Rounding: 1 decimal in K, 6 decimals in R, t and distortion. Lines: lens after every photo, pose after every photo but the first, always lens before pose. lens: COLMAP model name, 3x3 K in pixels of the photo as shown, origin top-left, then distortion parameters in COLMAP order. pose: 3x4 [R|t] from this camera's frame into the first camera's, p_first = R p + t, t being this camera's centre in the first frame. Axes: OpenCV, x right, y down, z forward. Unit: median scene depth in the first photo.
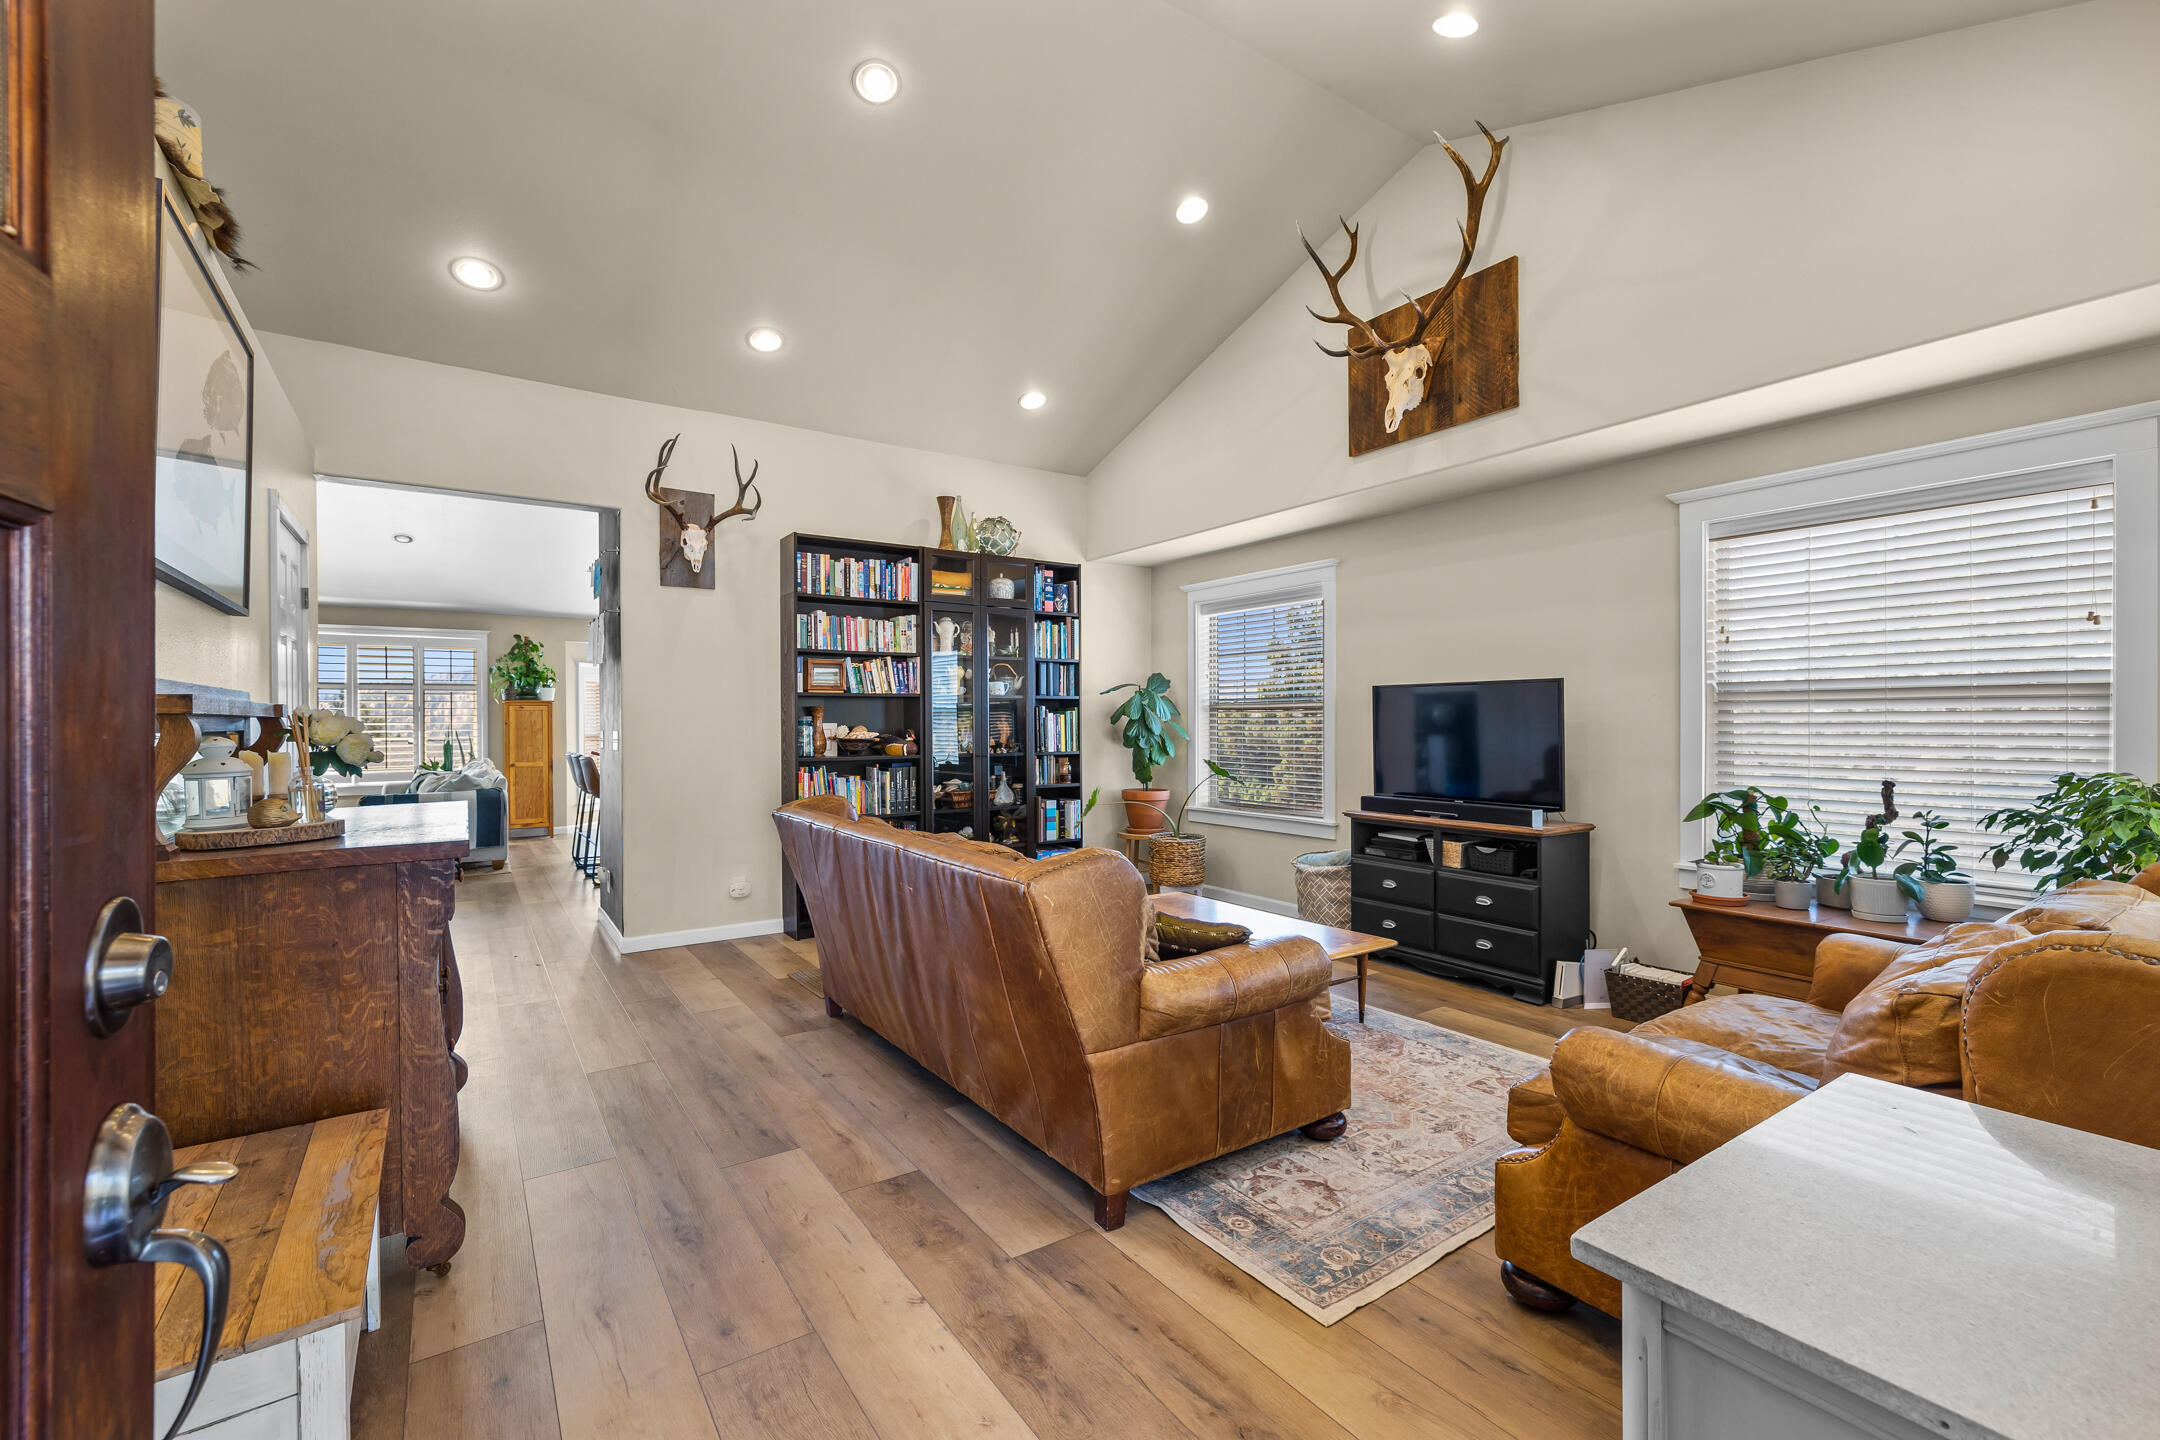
lens RADIAL K [[917.6, 0, 1079.3], [0, 917.6, 703.1], [0, 0, 1]] dist [-0.000763, 0.000027]
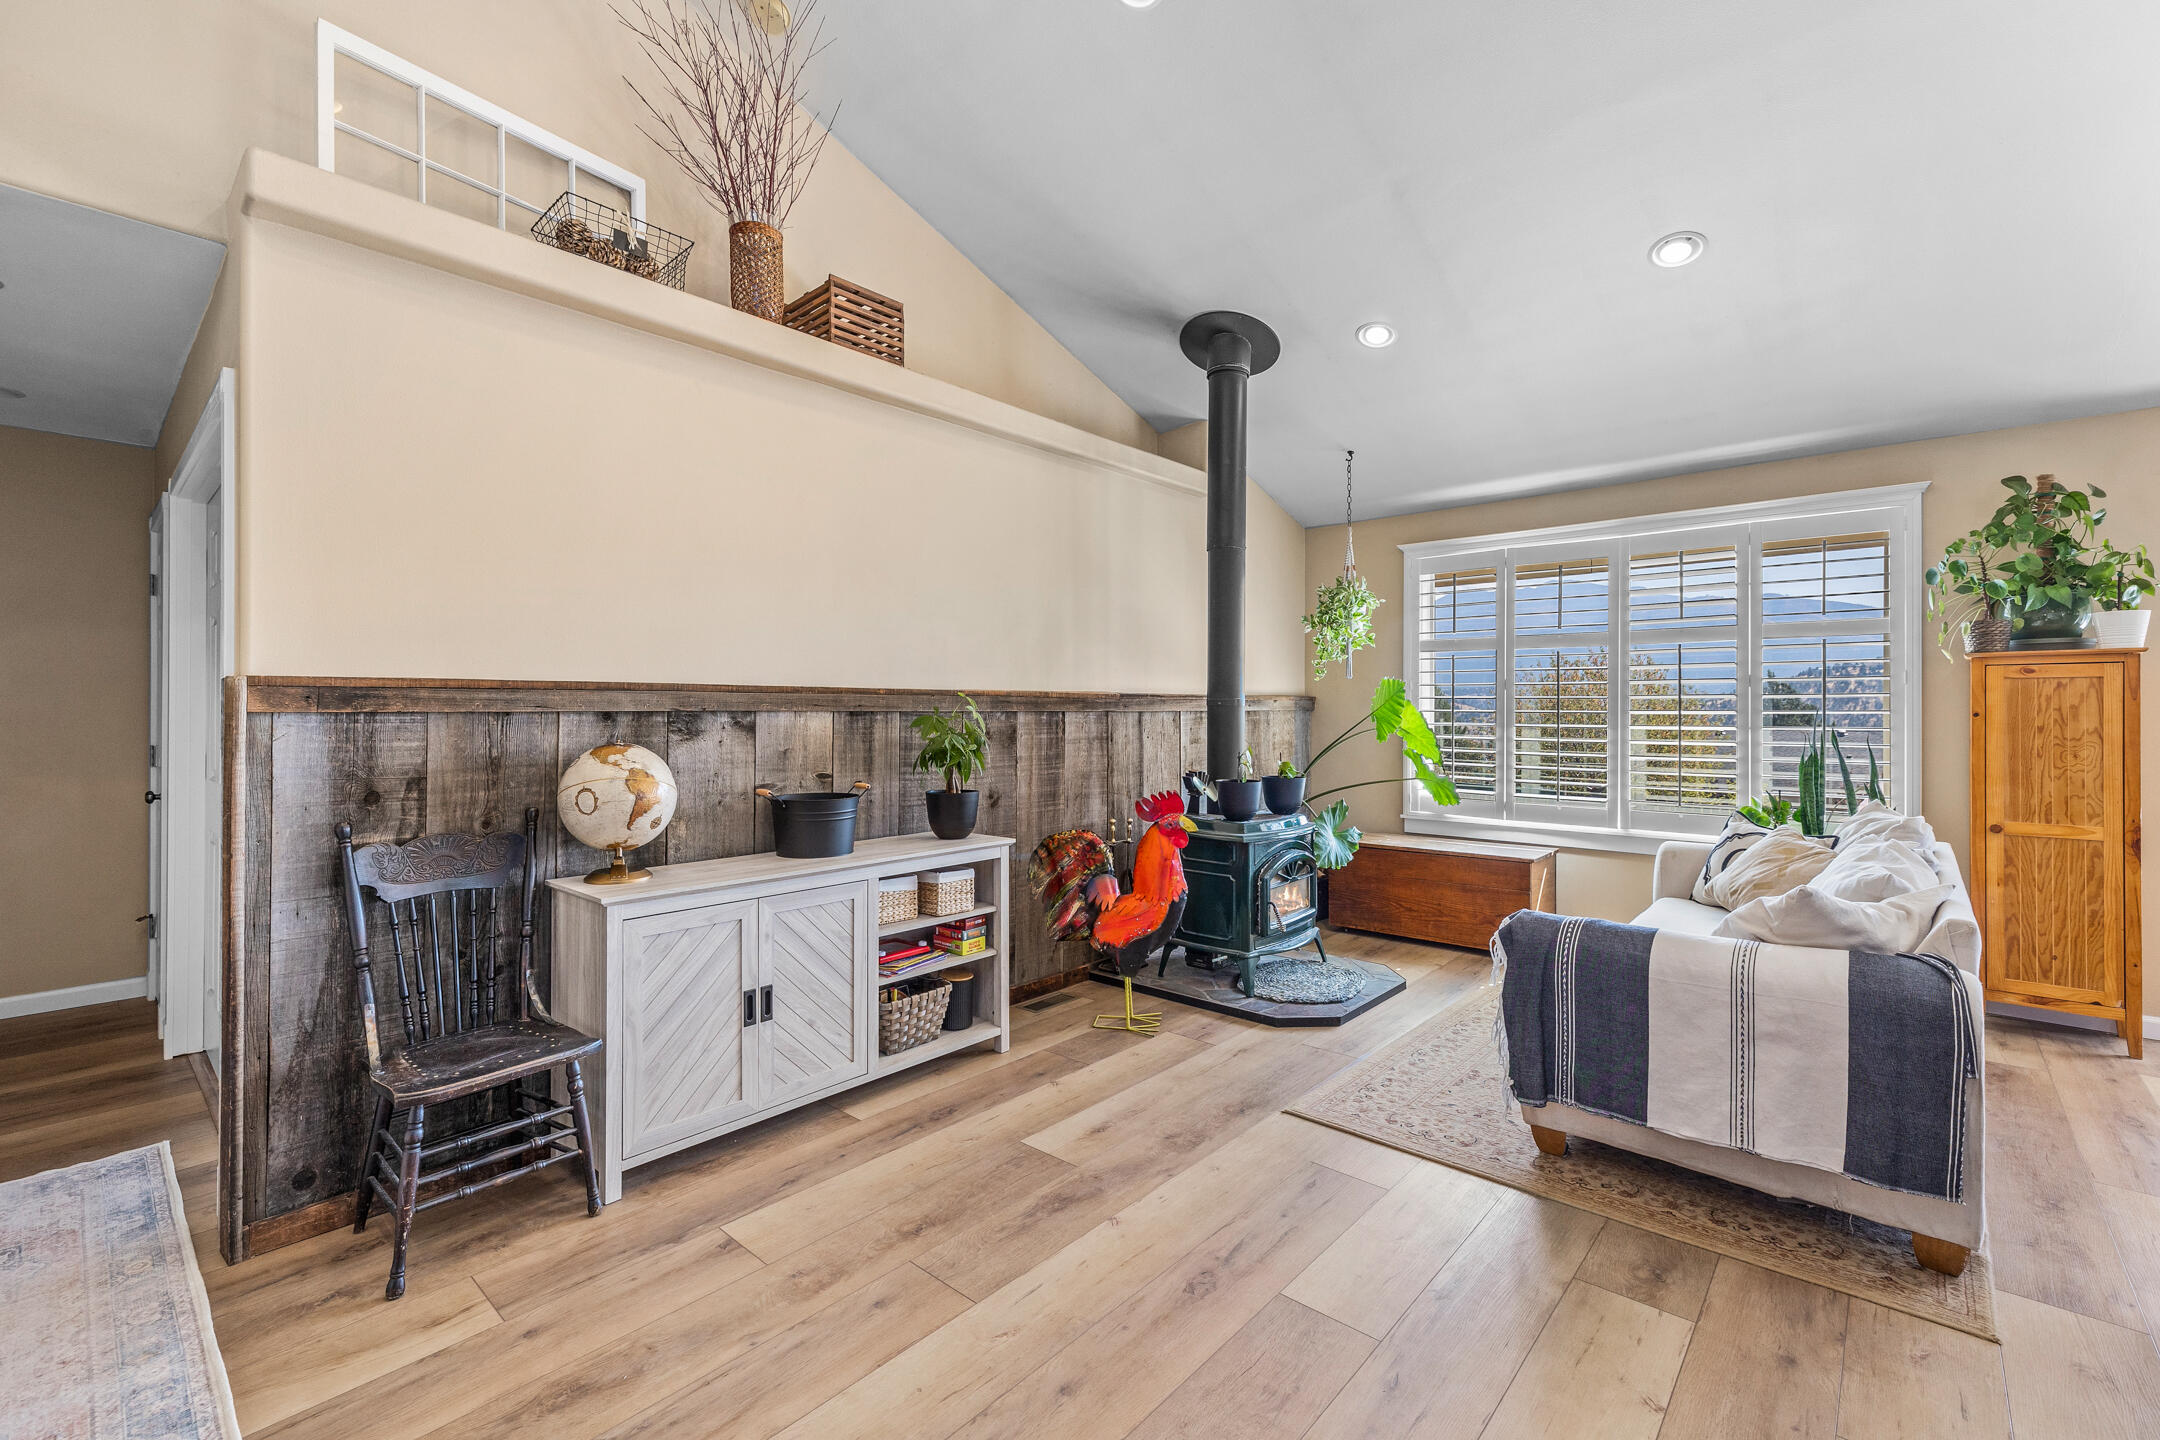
lens RADIAL K [[921.1, 0, 1077.0], [0, 921.1, 710.2], [0, 0, 1]] dist [0.001768, 0.000521]
pose [[0.240921, 0.014547, -0.970436, -0.344701], [0.003046, 0.999871, 0.015744, 0.014029], [0.970540, -0.006749, 0.240846, 0.548657]]
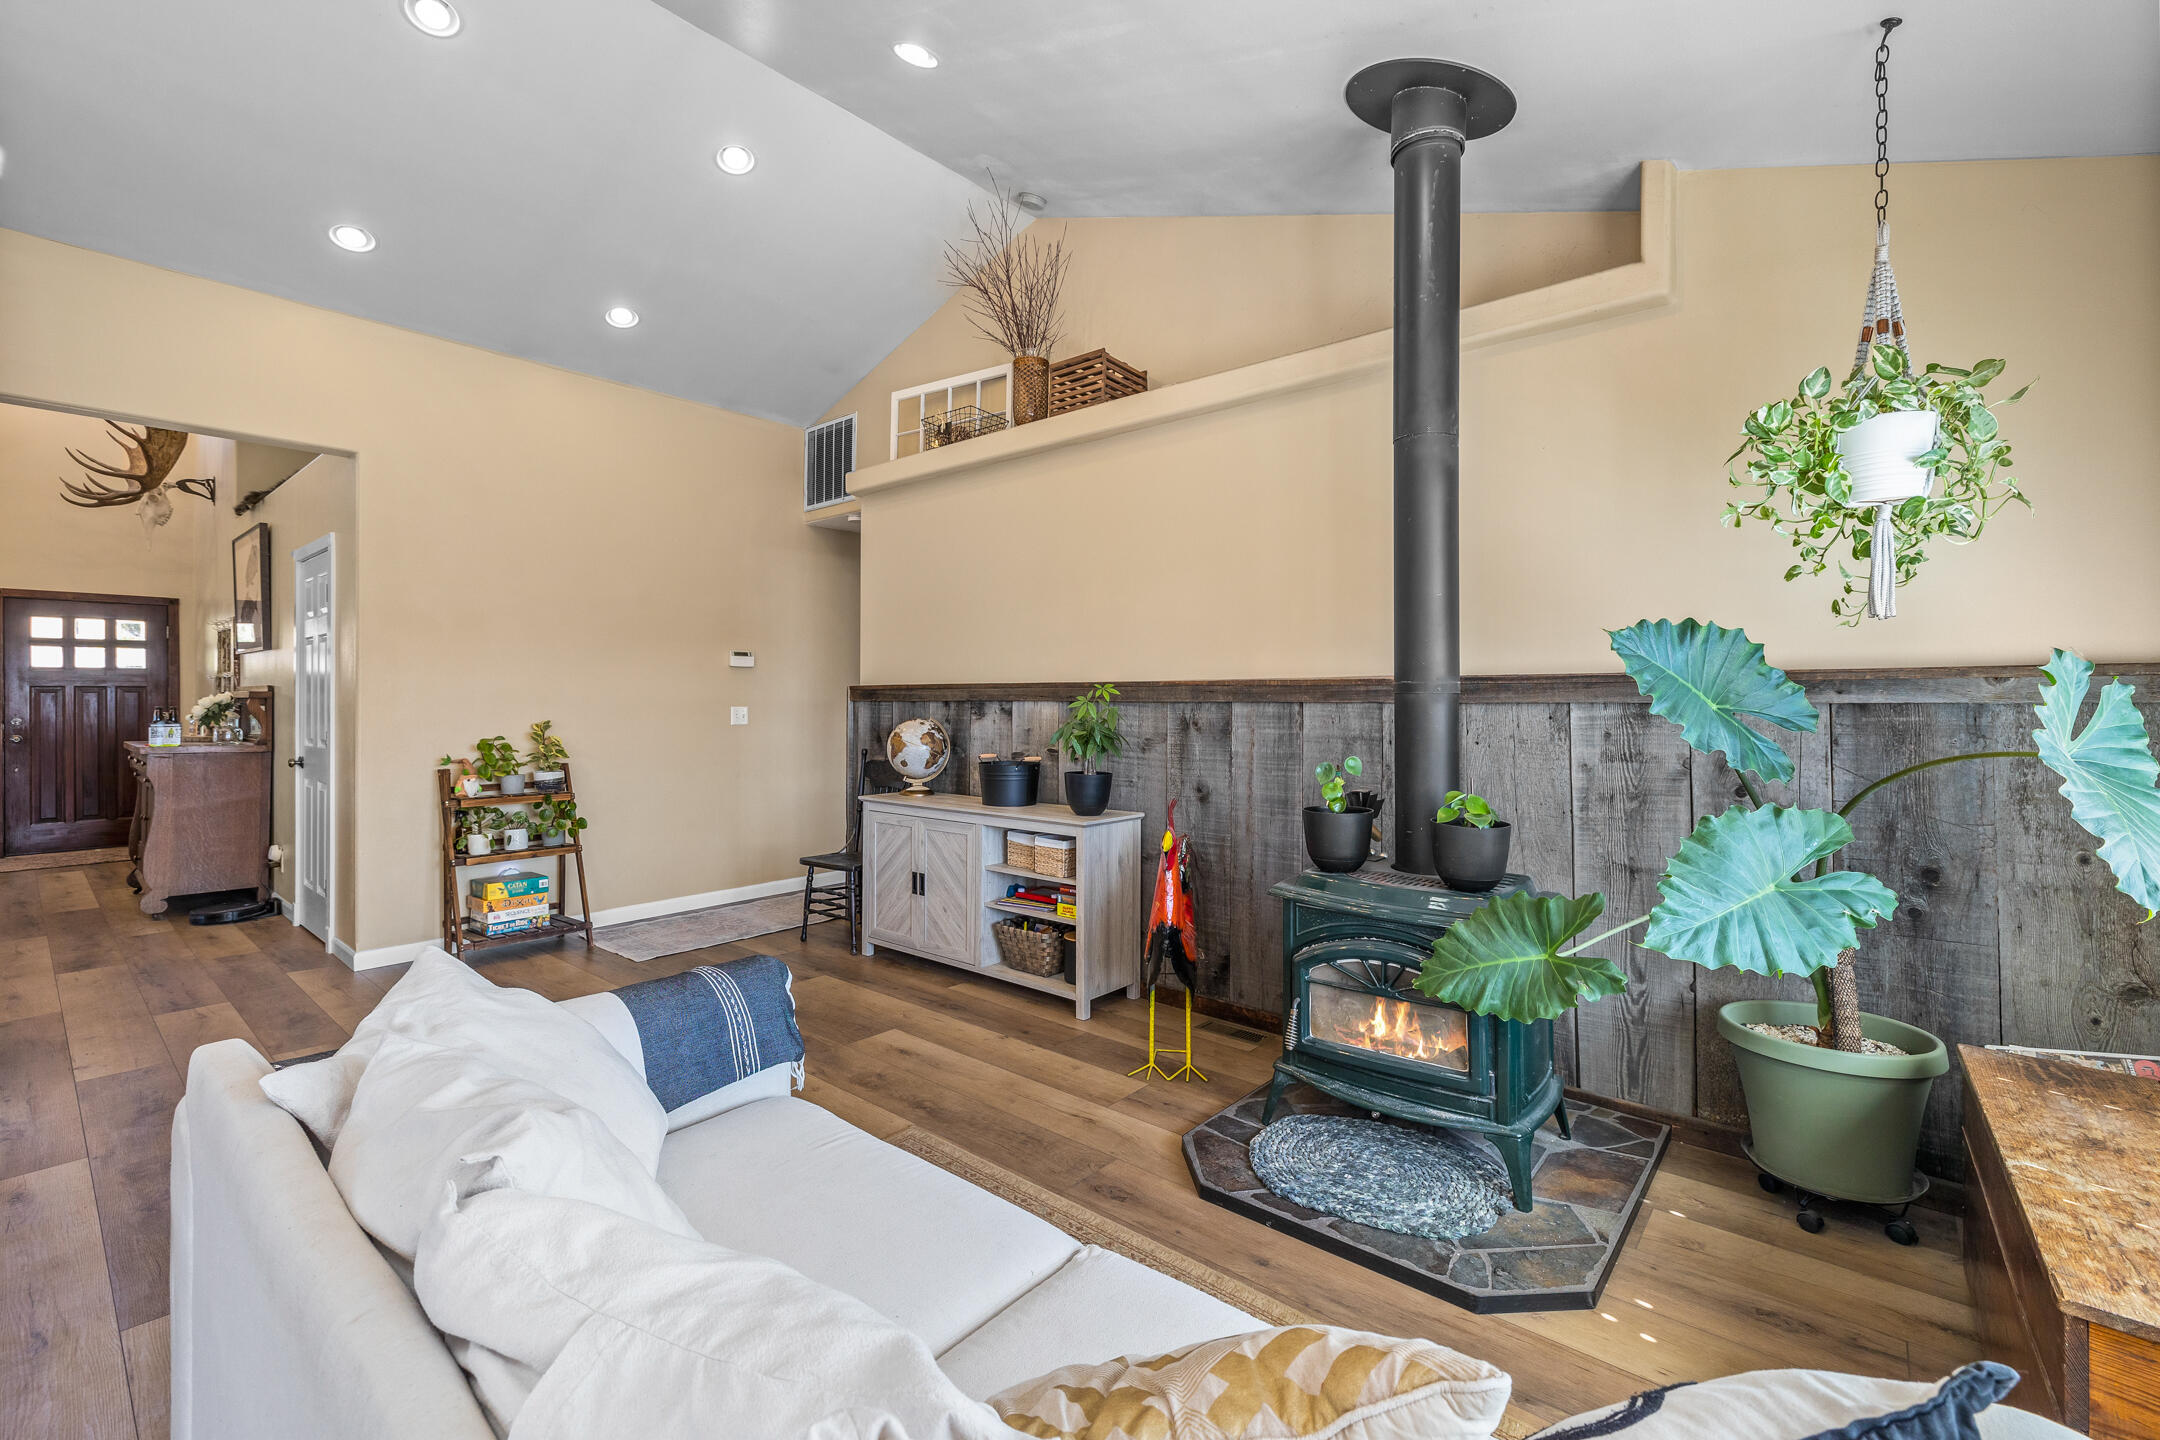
lens RADIAL K [[917.6, 0, 1079.3], [0, 917.6, 703.1], [0, 0, 1]] dist [-0.000763, 0.000027]
pose [[-0.964627, 0.011652, -0.263362, -0.587417], [0.012188, 0.999926, -0.000400, 0.020667], [0.263338, -0.003596, -0.964697, 0.957507]]
